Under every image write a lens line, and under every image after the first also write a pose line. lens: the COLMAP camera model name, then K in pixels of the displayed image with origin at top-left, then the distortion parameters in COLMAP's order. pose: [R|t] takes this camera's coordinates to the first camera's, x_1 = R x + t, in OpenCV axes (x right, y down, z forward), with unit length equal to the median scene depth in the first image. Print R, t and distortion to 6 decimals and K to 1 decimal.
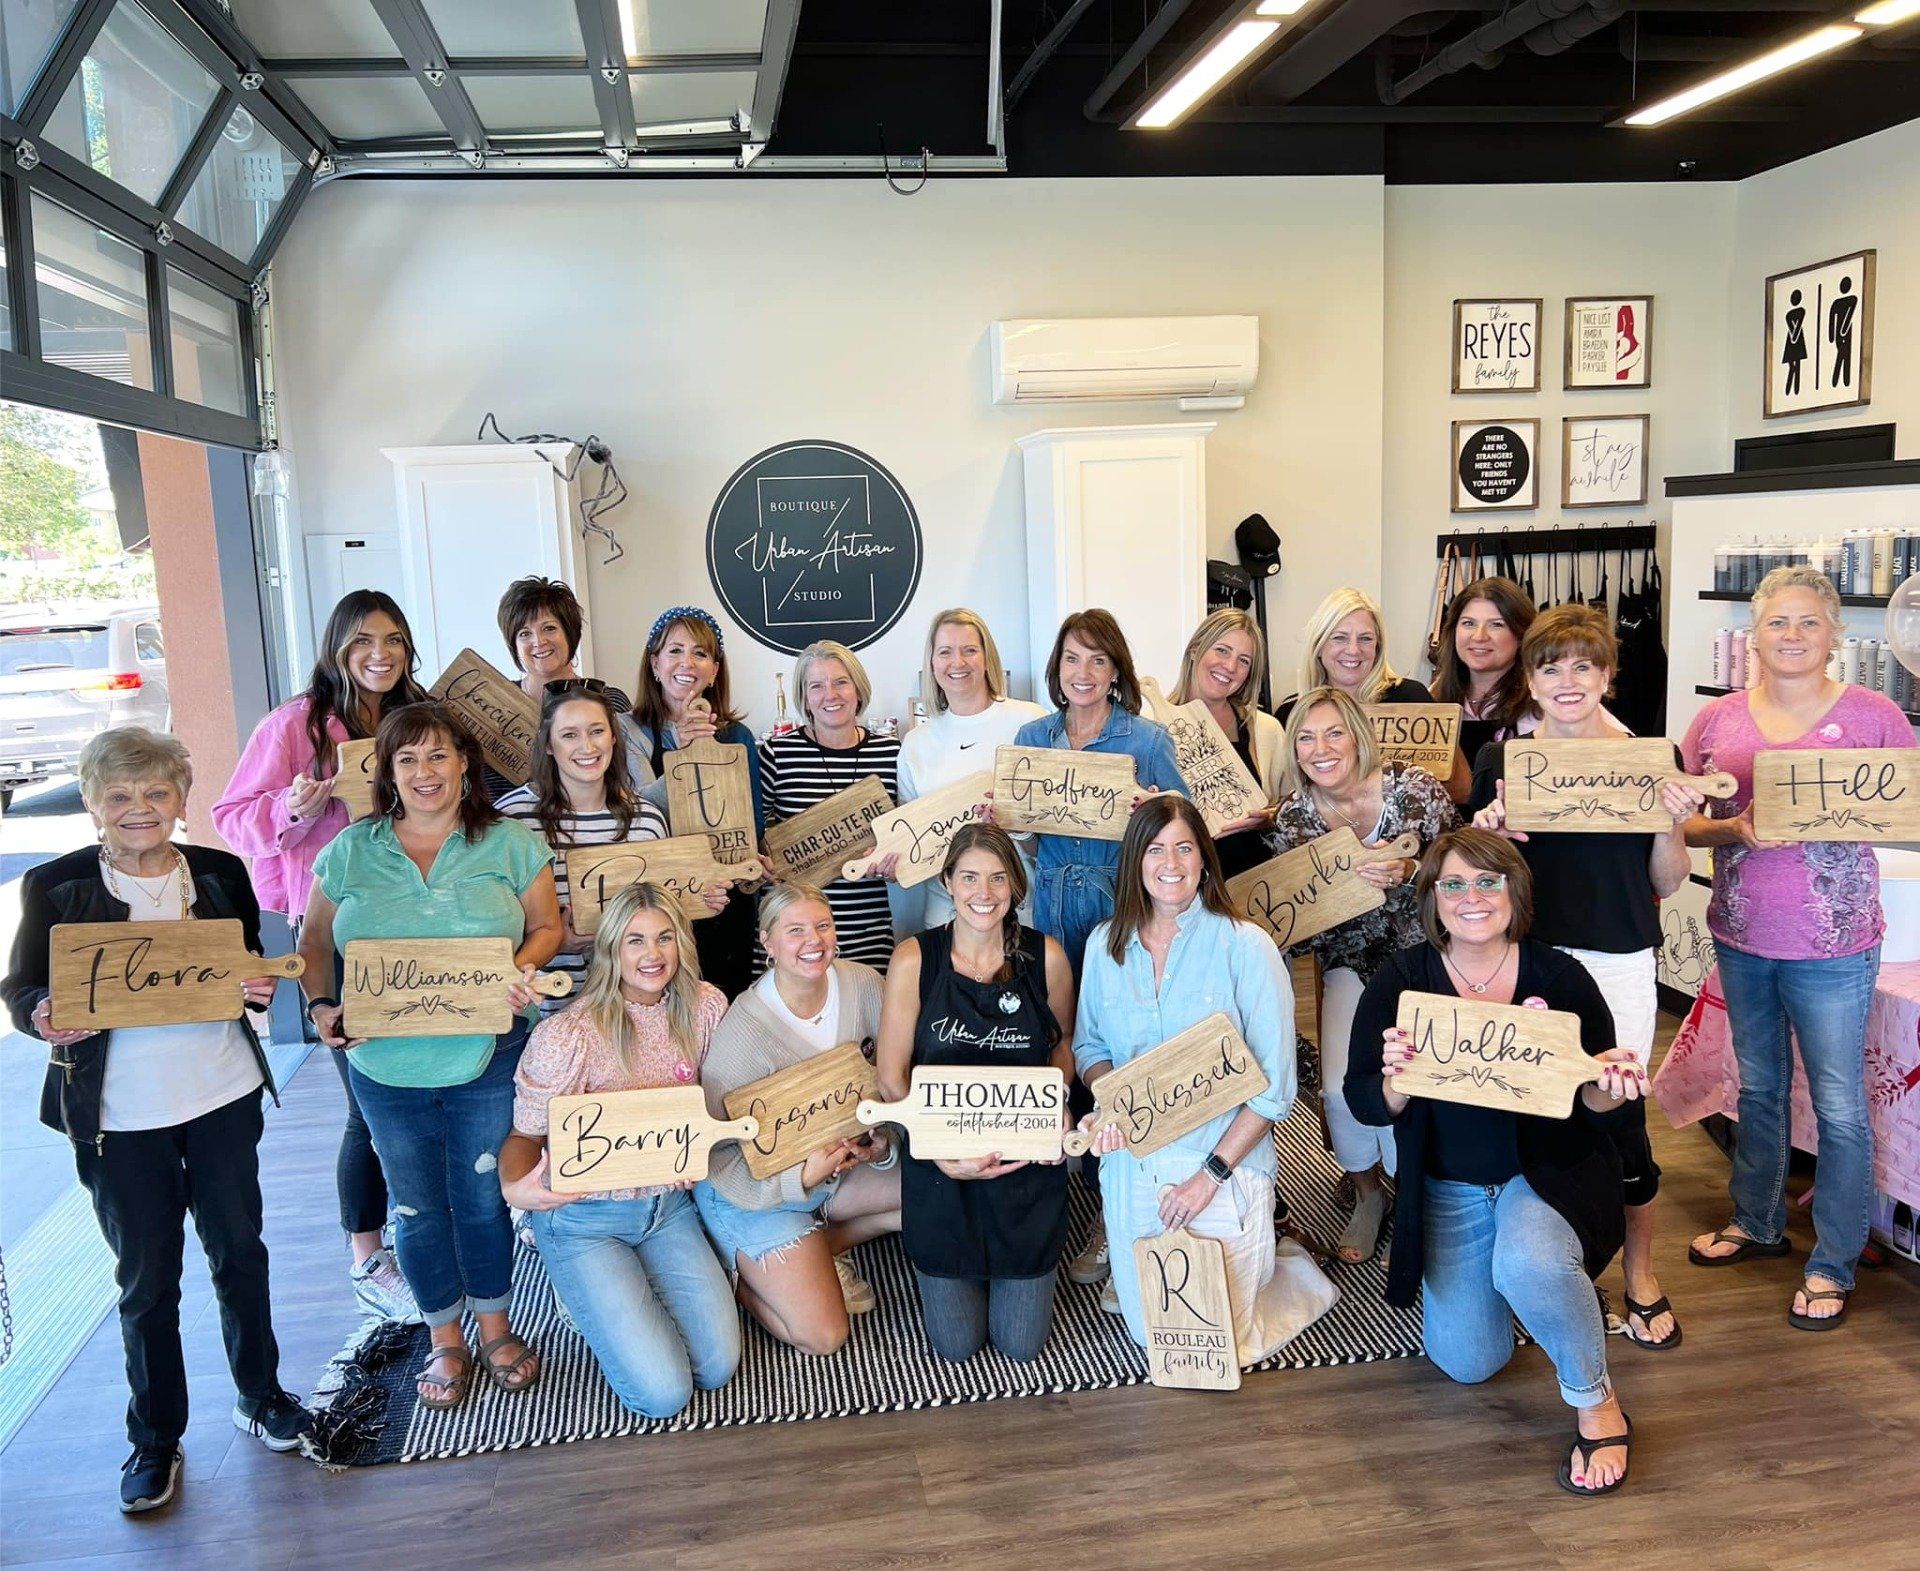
lens RADIAL K [[1565.5, 0, 960.0], [0, 1565.5, 785.5], [0, 0, 1]] dist [0.037119, -0.019788]
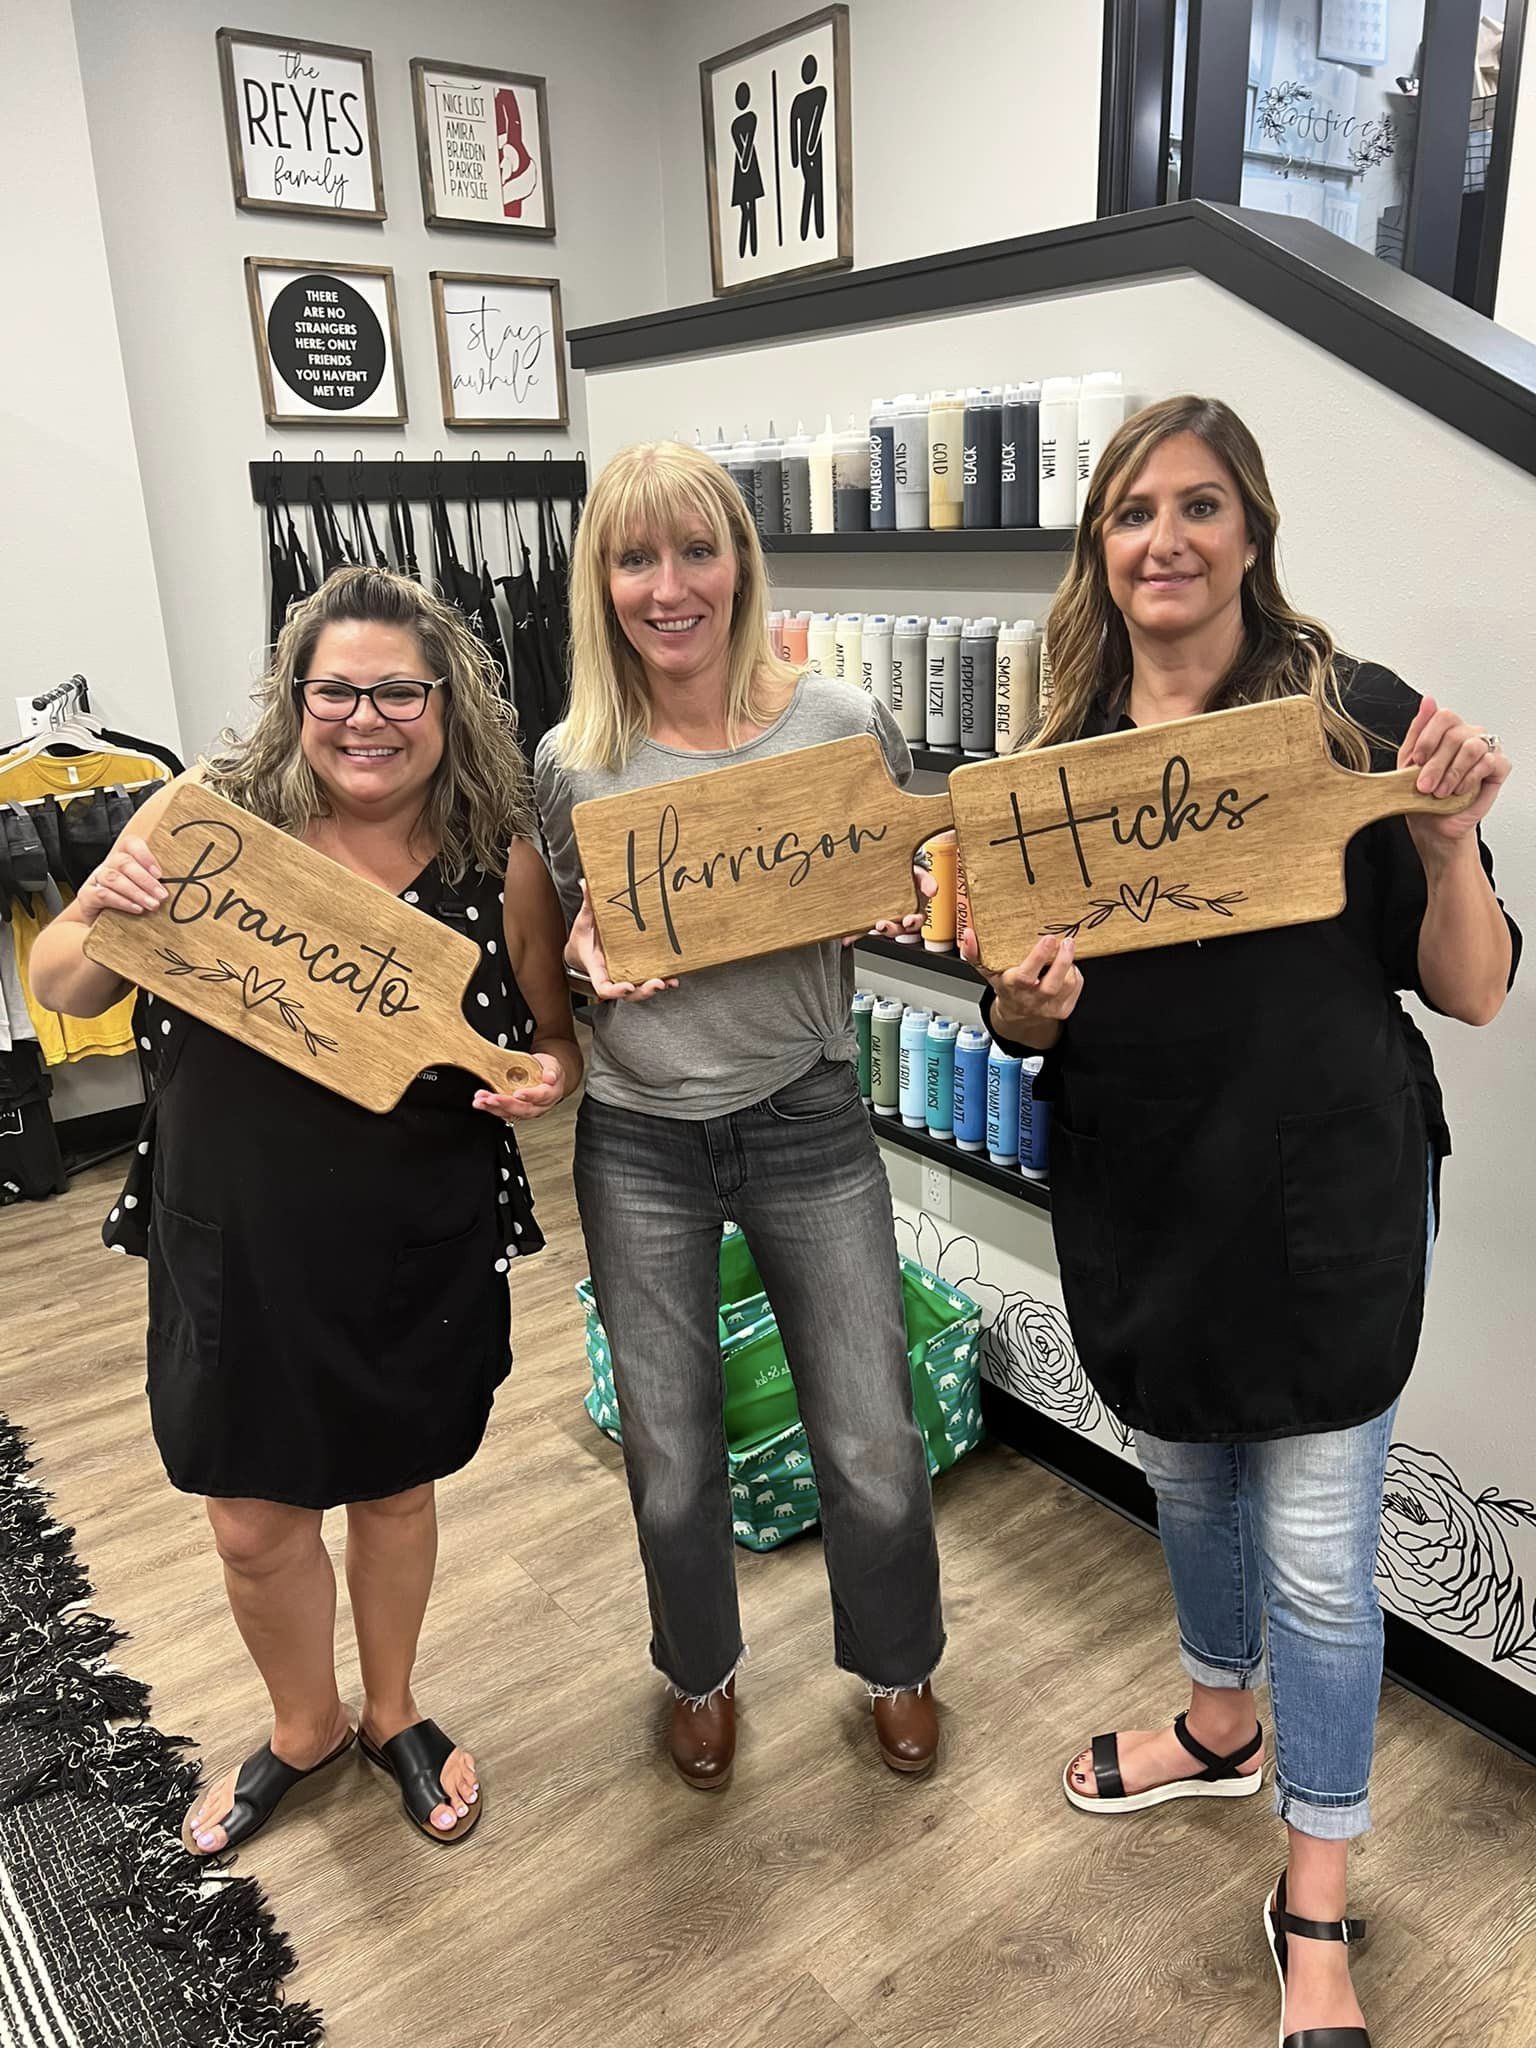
lens RADIAL K [[1550.8, 0, 768.0], [0, 1550.8, 1024.0], [0, 0, 1]] dist [0.053354, -0.058145]
pose [[0.879239, -0.136223, 0.456489, 0.182857], [0.069885, 0.984760, 0.159261, -0.030408], [-0.471227, -0.108127, 0.875359, 0.373791]]
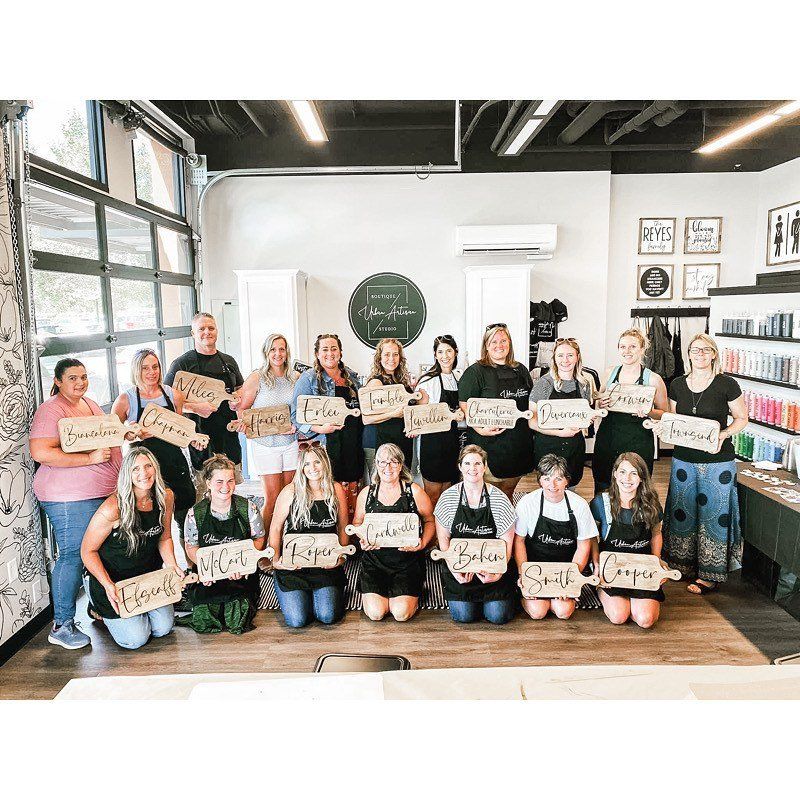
lens RADIAL K [[604.7, 0, 400.0], [0, 604.7, 400.0], [0, 0, 1]] dist [-0.001723, 0.003576]
pose [[0.987245, 0.045861, -0.152461, 0.091463], [-0.046157, 0.998933, 0.001602, 0.006027], [0.152372, 0.005455, 0.988308, -0.037565]]
